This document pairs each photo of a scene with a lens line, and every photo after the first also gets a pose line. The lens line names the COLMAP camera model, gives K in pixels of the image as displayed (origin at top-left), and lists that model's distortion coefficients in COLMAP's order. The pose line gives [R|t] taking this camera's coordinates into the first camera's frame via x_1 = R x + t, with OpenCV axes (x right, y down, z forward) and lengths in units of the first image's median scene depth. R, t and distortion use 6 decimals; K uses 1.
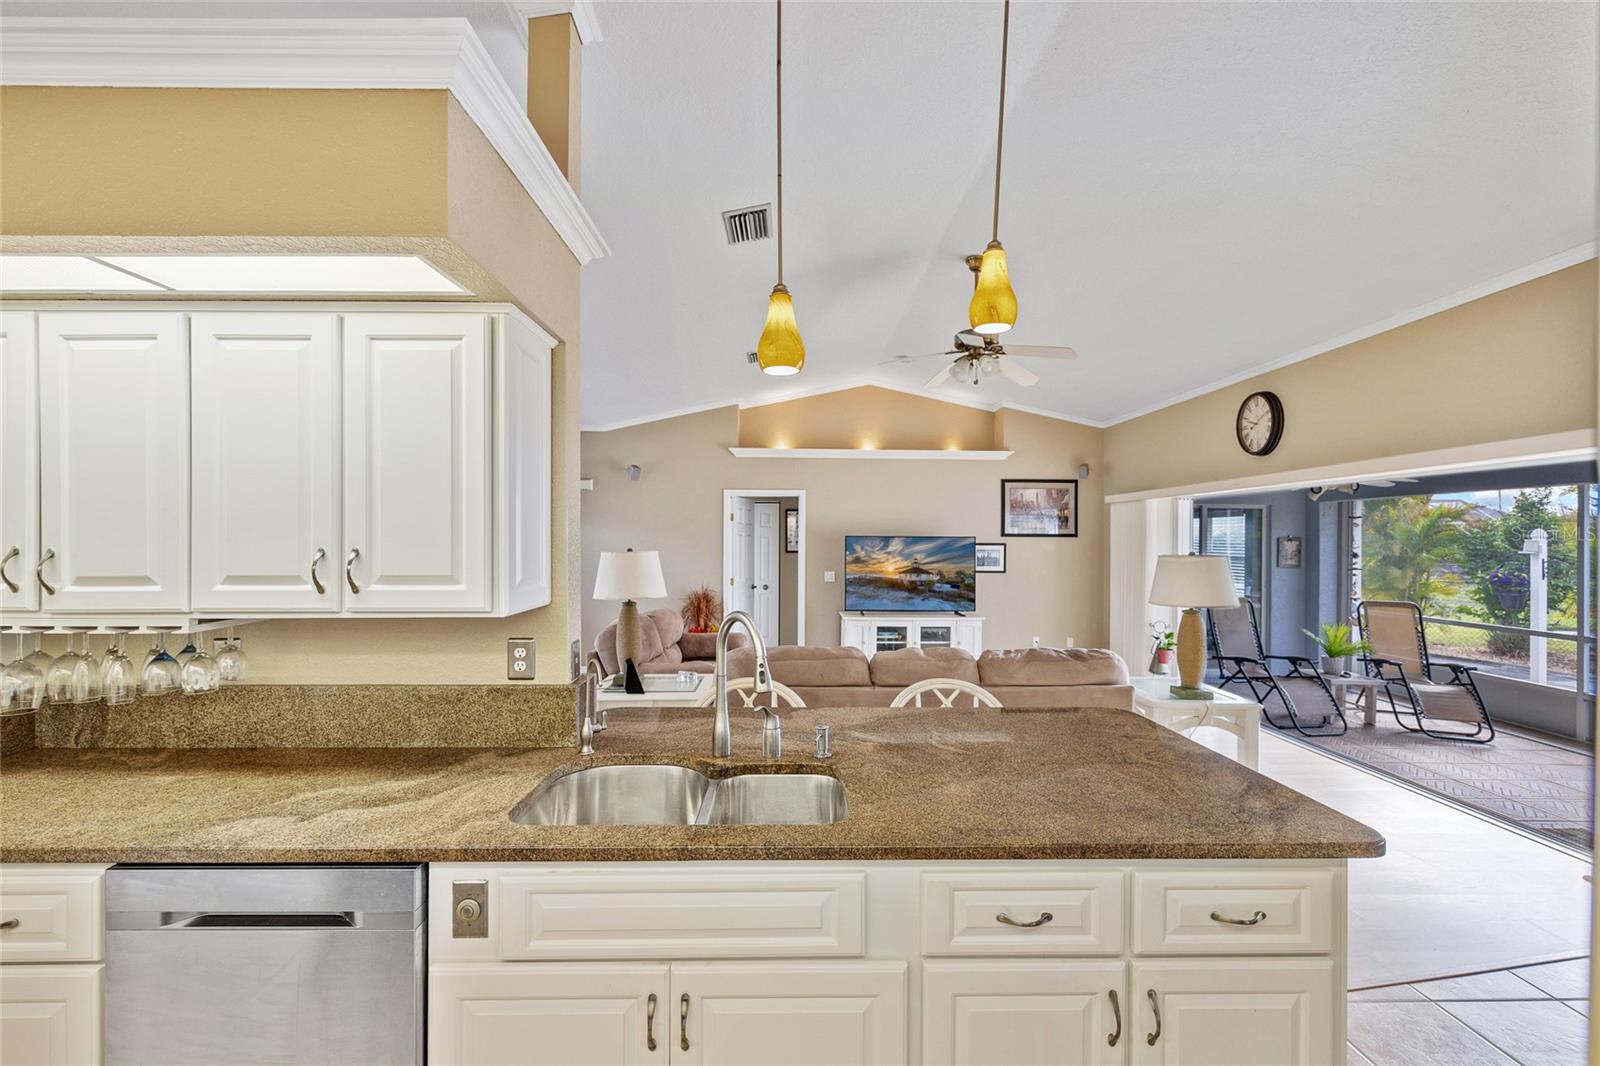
lens RADIAL K [[636.5, 0, 802.8], [0, 636.5, 536.1], [0, 0, 1]] dist [-0.000581, 0.000215]
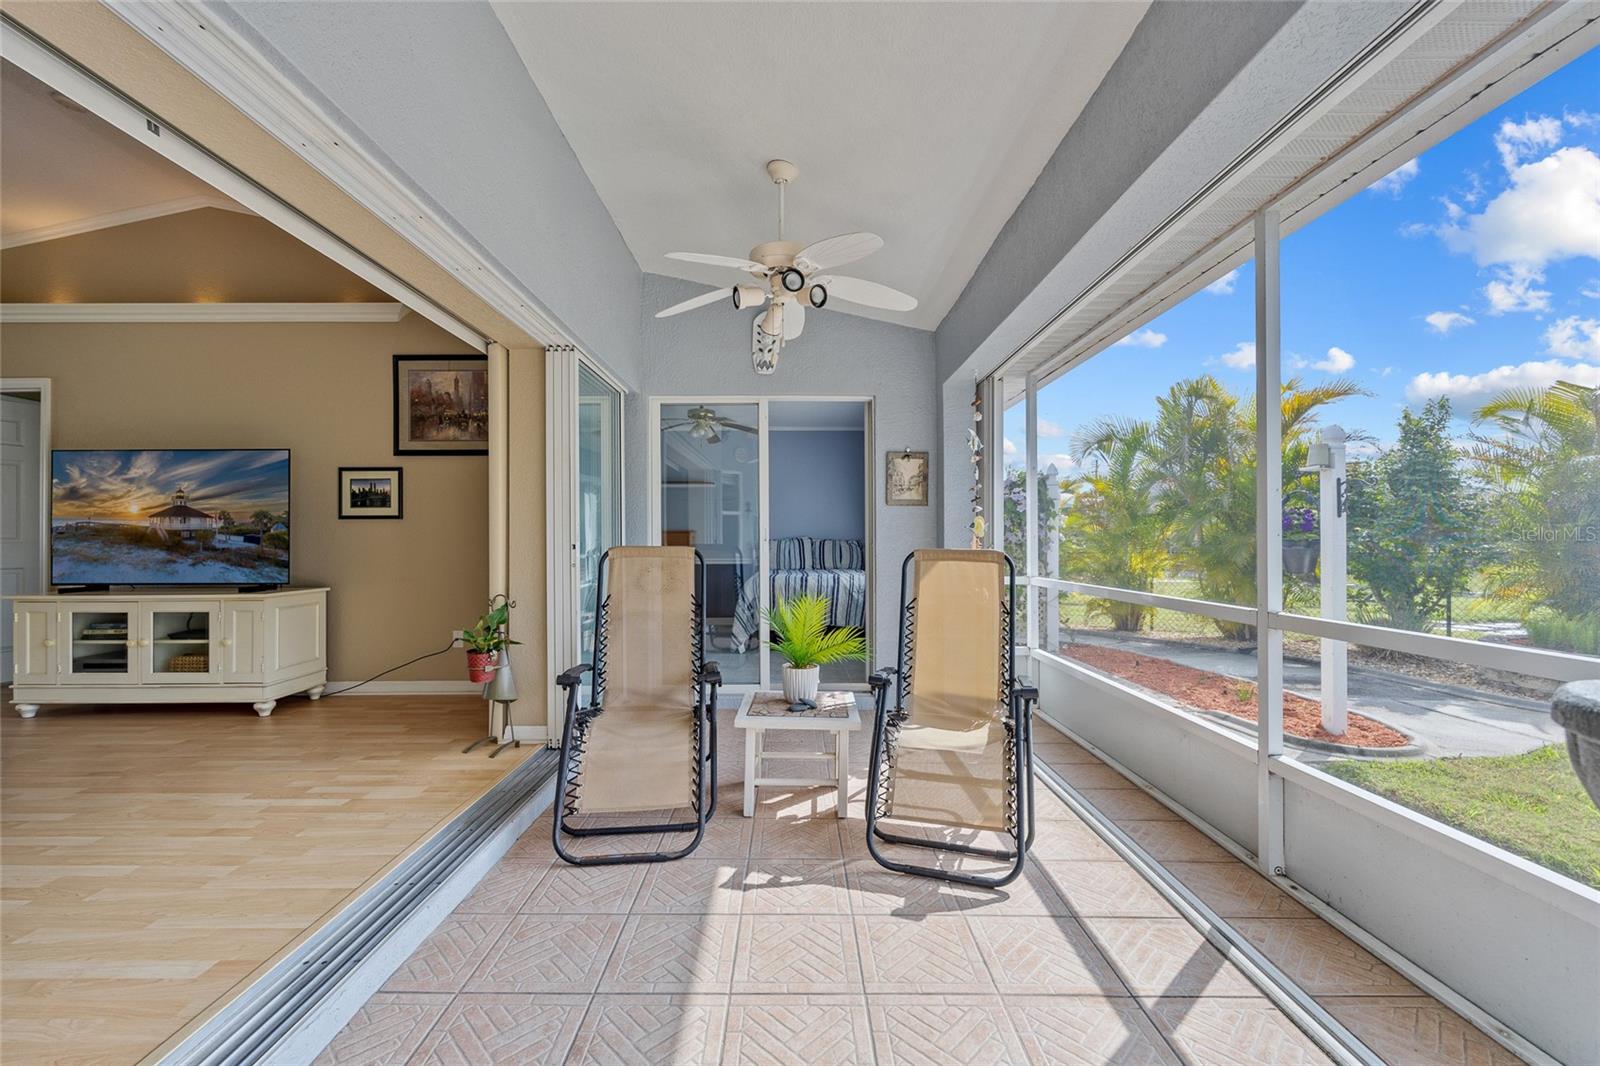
lens RADIAL K [[644.2, 0, 797.1], [0, 644.2, 538.3], [0, 0, 1]] dist [-0.001705, 0.000149]
pose [[0.999858, -0.010789, -0.012907, 0.716995], [0.010802, 0.999941, 0.000899, 0.082495], [0.012896, -0.001039, 0.999916, 0.451975]]
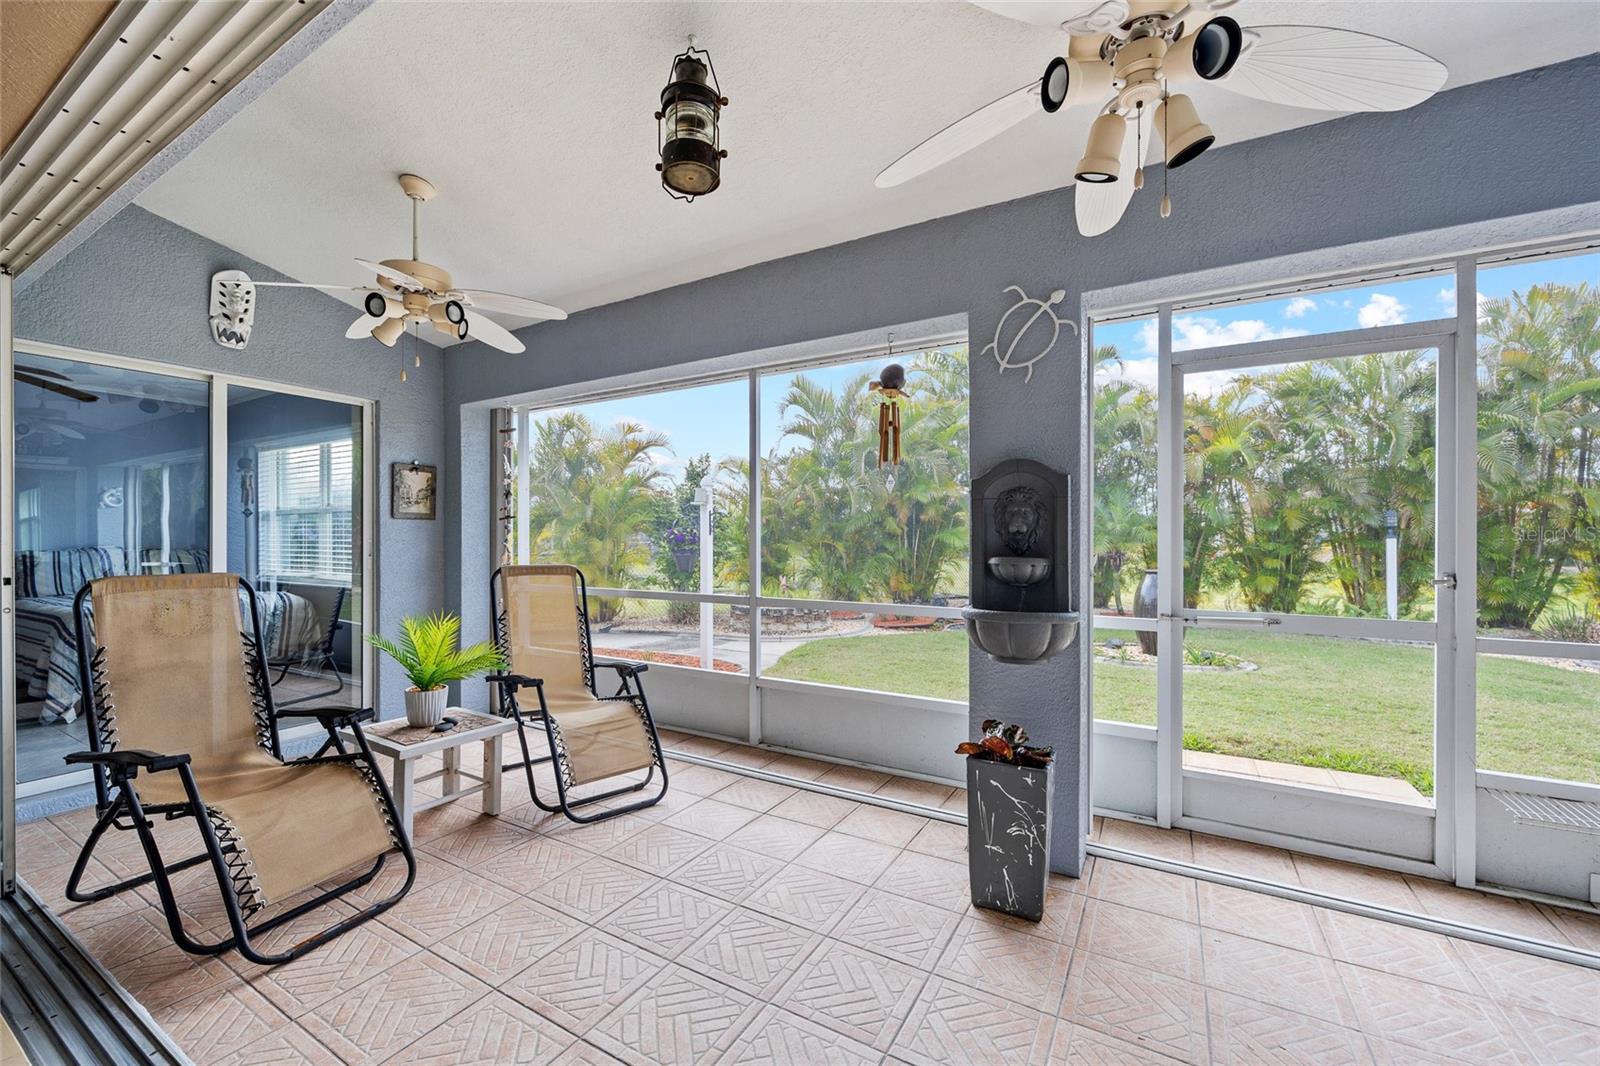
lens RADIAL K [[636.5, 0, 802.8], [0, 636.5, 536.1], [0, 0, 1]] dist [-0.000581, 0.000215]
pose [[0.519091, -0.004959, 0.854705, 0.495474], [-0.000343, 0.999982, 0.006010, 0.065281], [-0.854719, -0.003413, 0.519080, 0.448579]]
